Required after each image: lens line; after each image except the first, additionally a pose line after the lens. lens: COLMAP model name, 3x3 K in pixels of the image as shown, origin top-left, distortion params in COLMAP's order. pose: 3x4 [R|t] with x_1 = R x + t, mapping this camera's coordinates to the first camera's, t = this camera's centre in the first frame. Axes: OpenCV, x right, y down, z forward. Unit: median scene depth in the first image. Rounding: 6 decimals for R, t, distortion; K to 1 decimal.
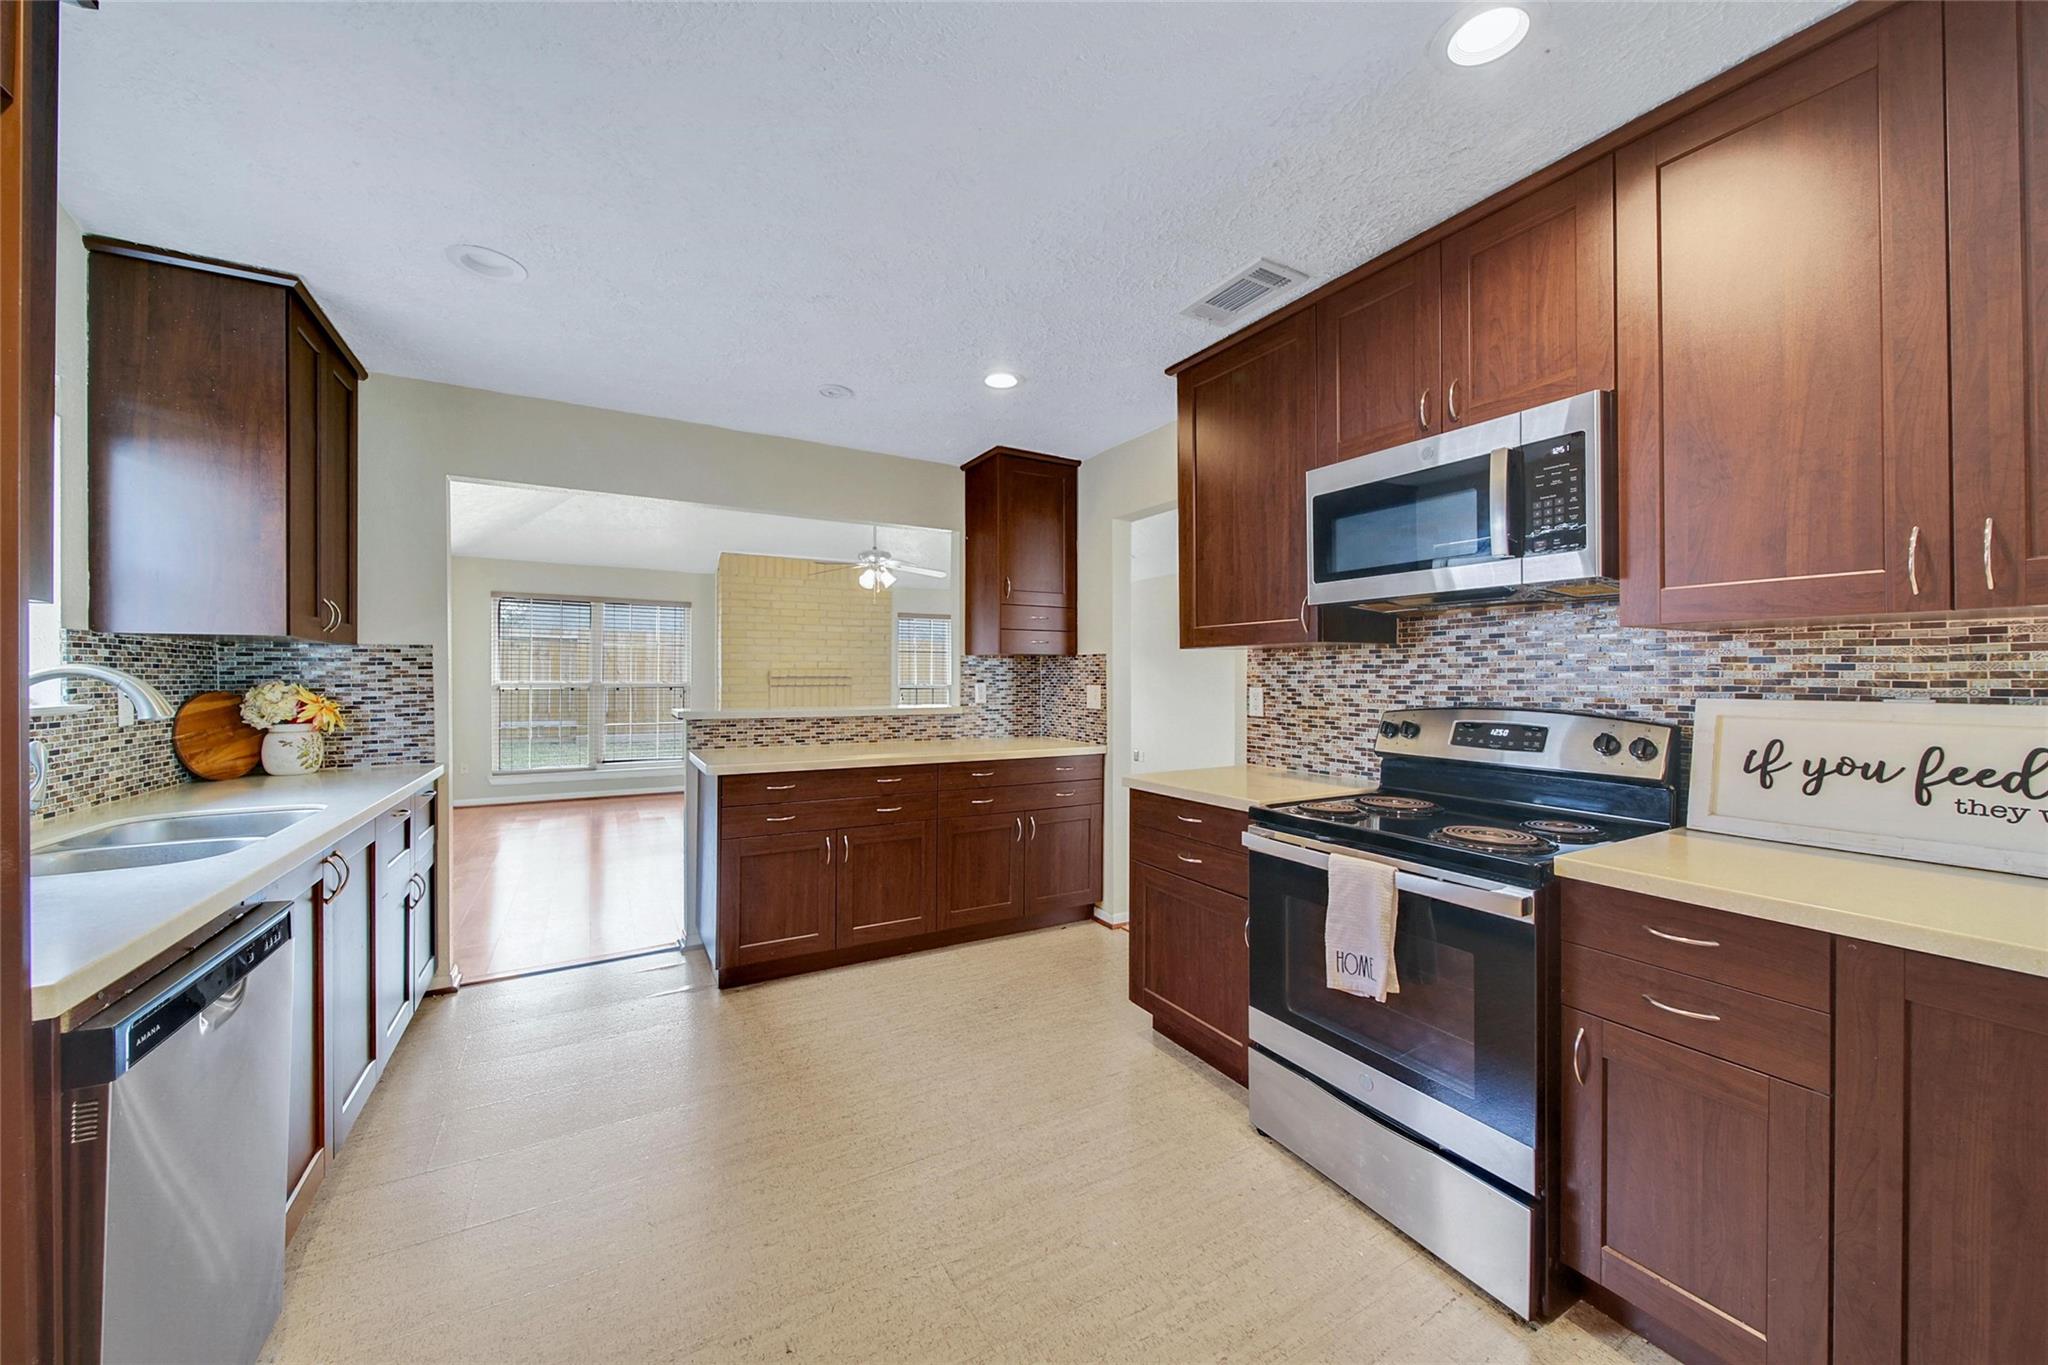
lens RADIAL K [[755.1, 0, 1029.2], [0, 755.1, 674.4], [0, 0, 1]] dist [-0.002864, -0.000555]
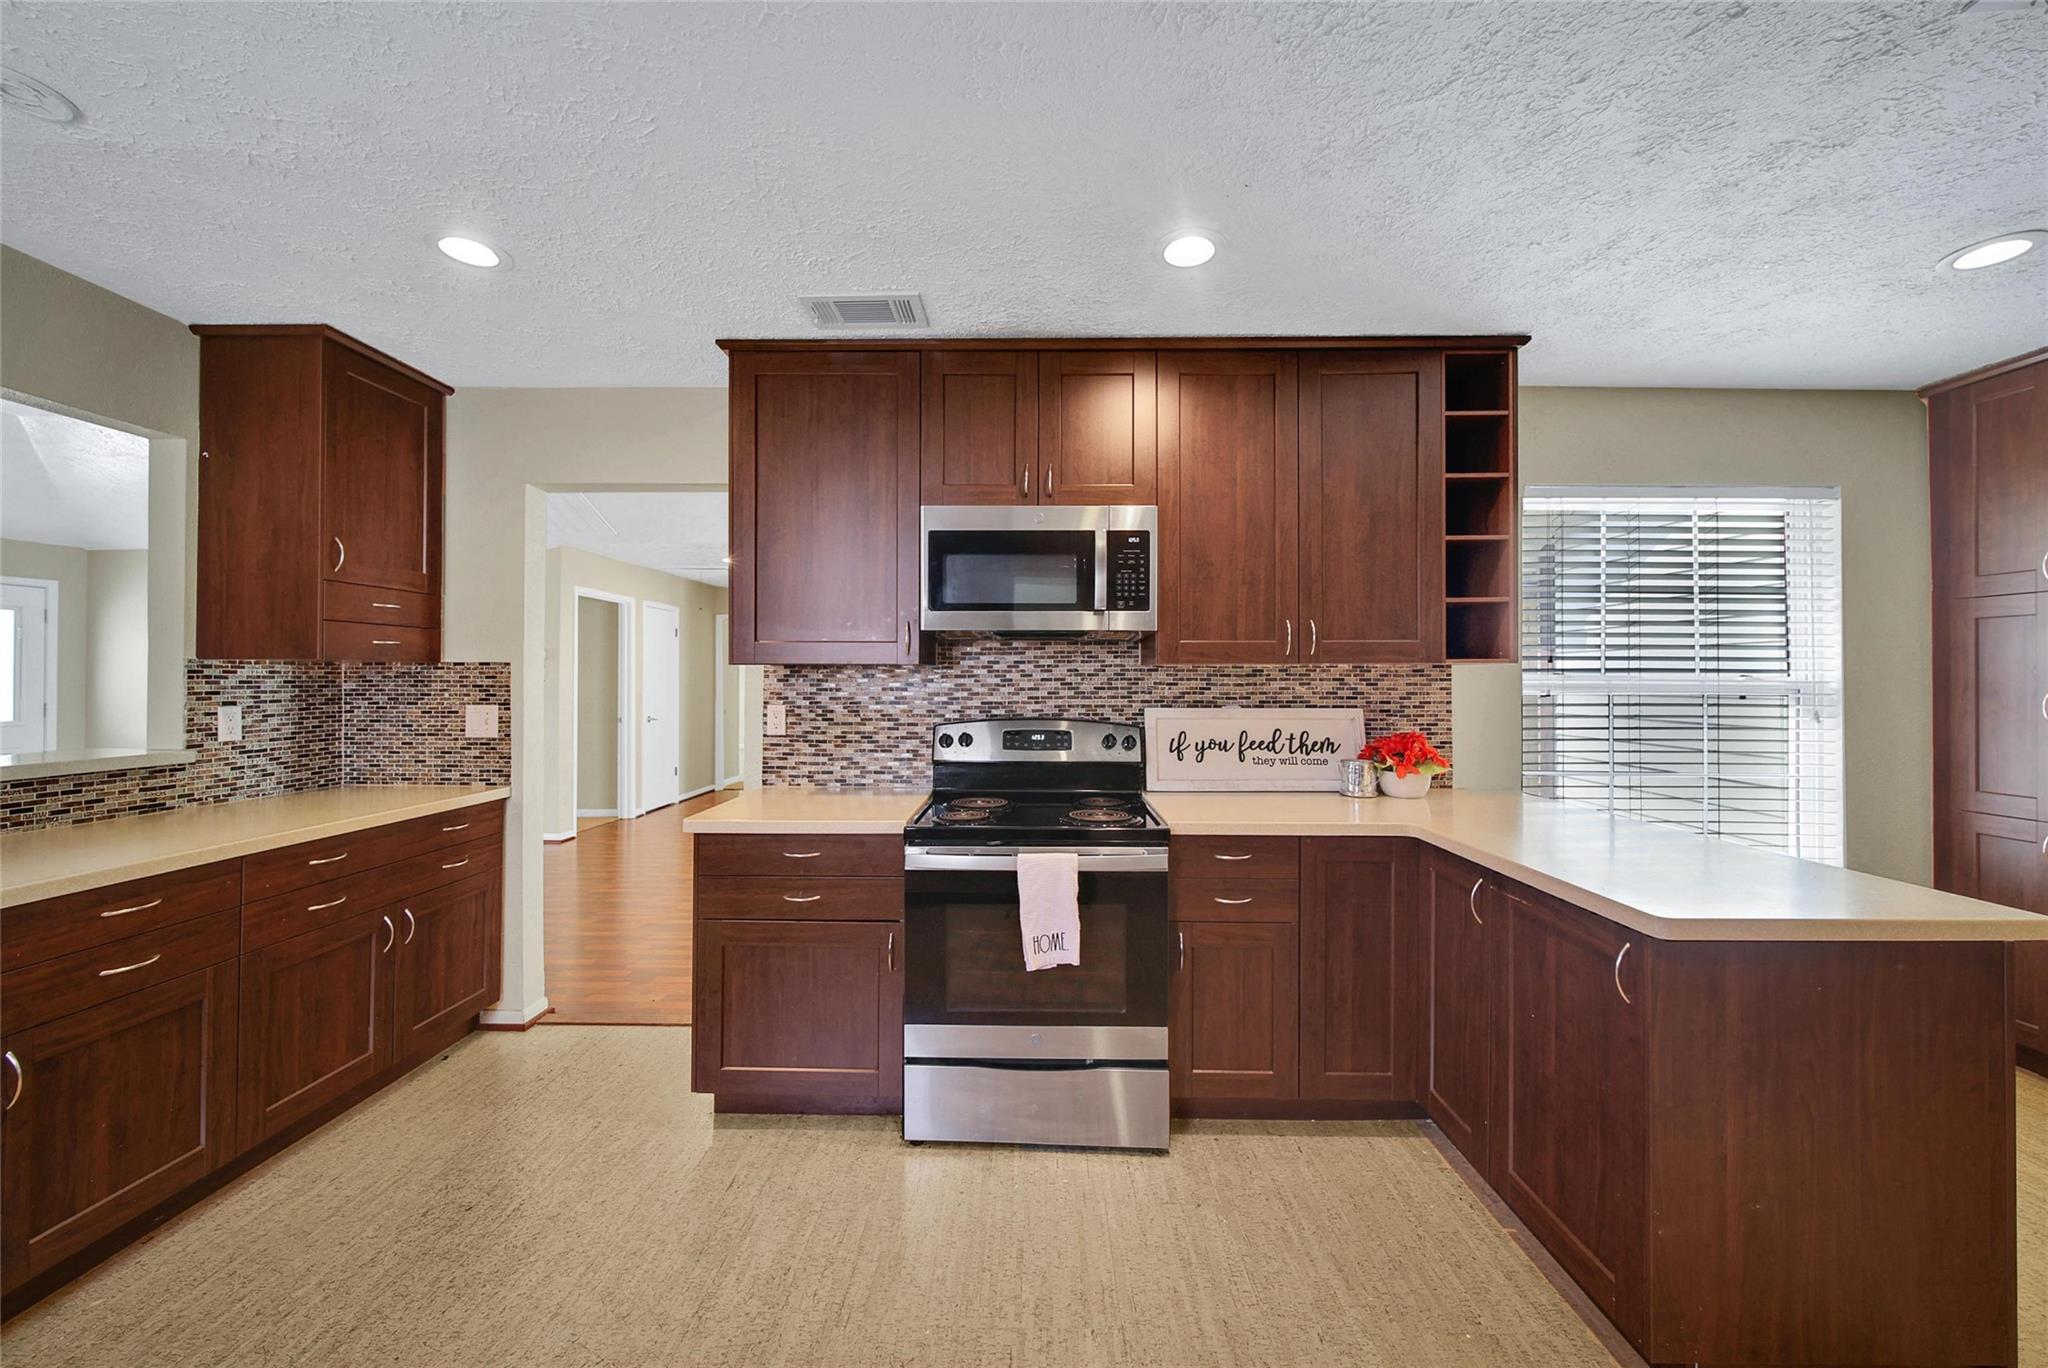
lens RADIAL K [[730.1, 0, 1031.3], [0, 730.1, 672.2], [0, 0, 1]] dist [-0.001767, -0.000219]
pose [[0.510228, 0.006502, 0.860014, -0.447153], [-0.003445, 0.999979, -0.005516, -0.027321], [-0.860032, -0.000149, 0.510240, 0.341599]]
